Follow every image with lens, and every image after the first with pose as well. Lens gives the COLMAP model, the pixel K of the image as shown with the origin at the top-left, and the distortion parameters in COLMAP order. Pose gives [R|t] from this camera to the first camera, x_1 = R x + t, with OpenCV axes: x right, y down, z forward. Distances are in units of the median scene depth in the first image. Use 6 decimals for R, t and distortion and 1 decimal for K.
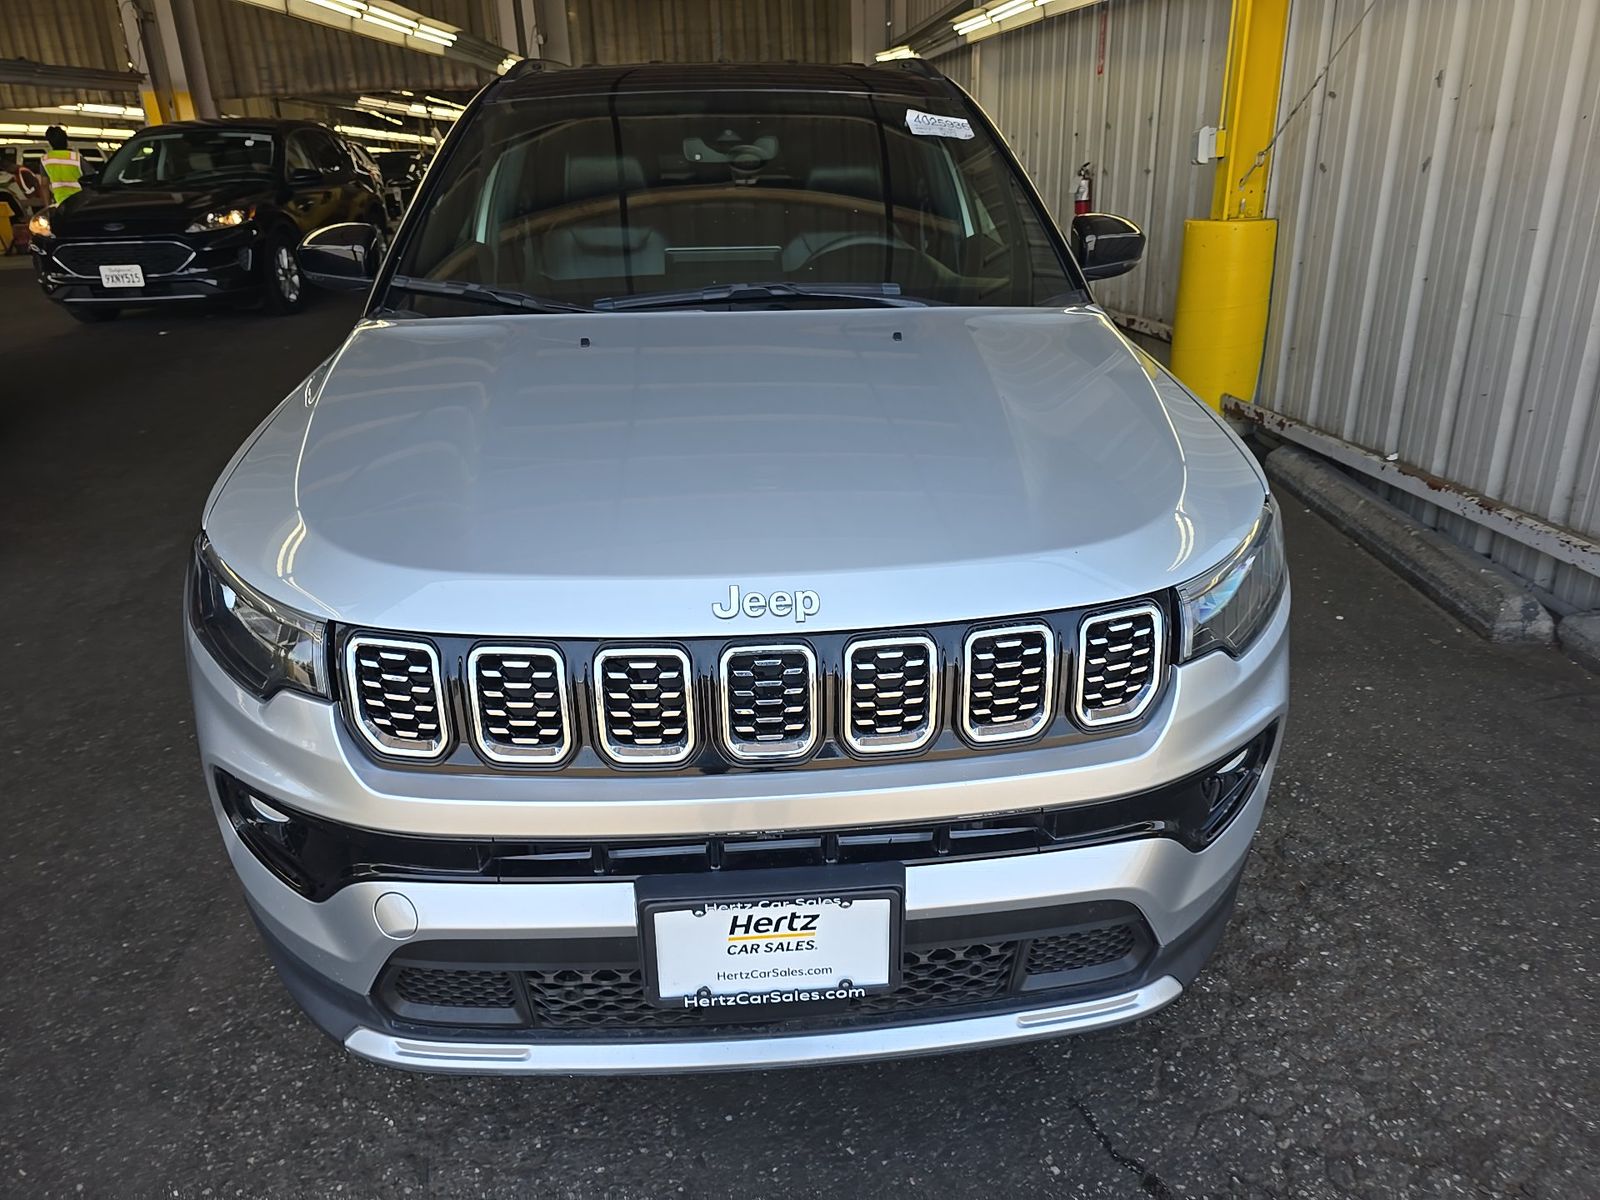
lens RADIAL K [[1102.9, 0, 812.6], [0, 1102.9, 589.1], [0, 0, 1]] dist [0.054242, -0.053764]
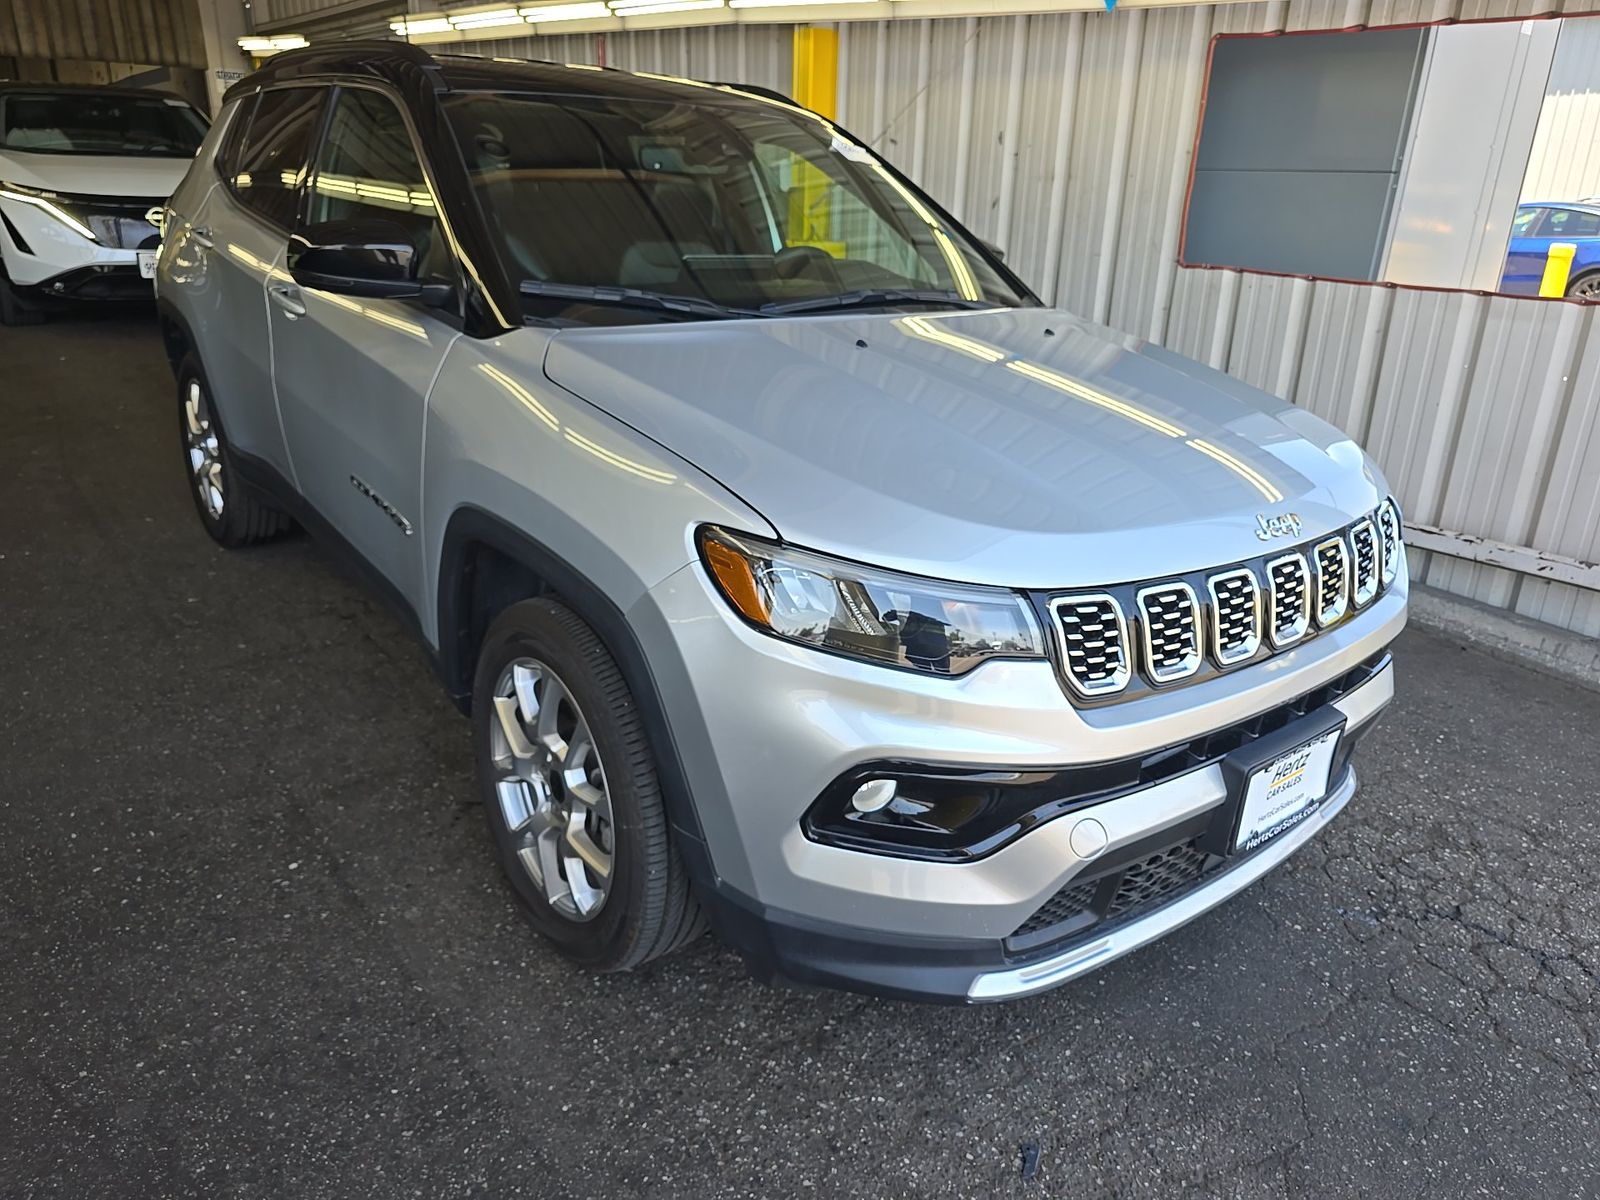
lens RADIAL K [[1102.9, 0, 812.6], [0, 1102.9, 589.1], [0, 0, 1]] dist [0.054242, -0.053764]
pose [[0.814674, -0.148176, 0.560670, -0.765471], [0.154058, 0.987365, 0.037093, -0.028799], [-0.559082, 0.056157, 0.827208, 0.129308]]
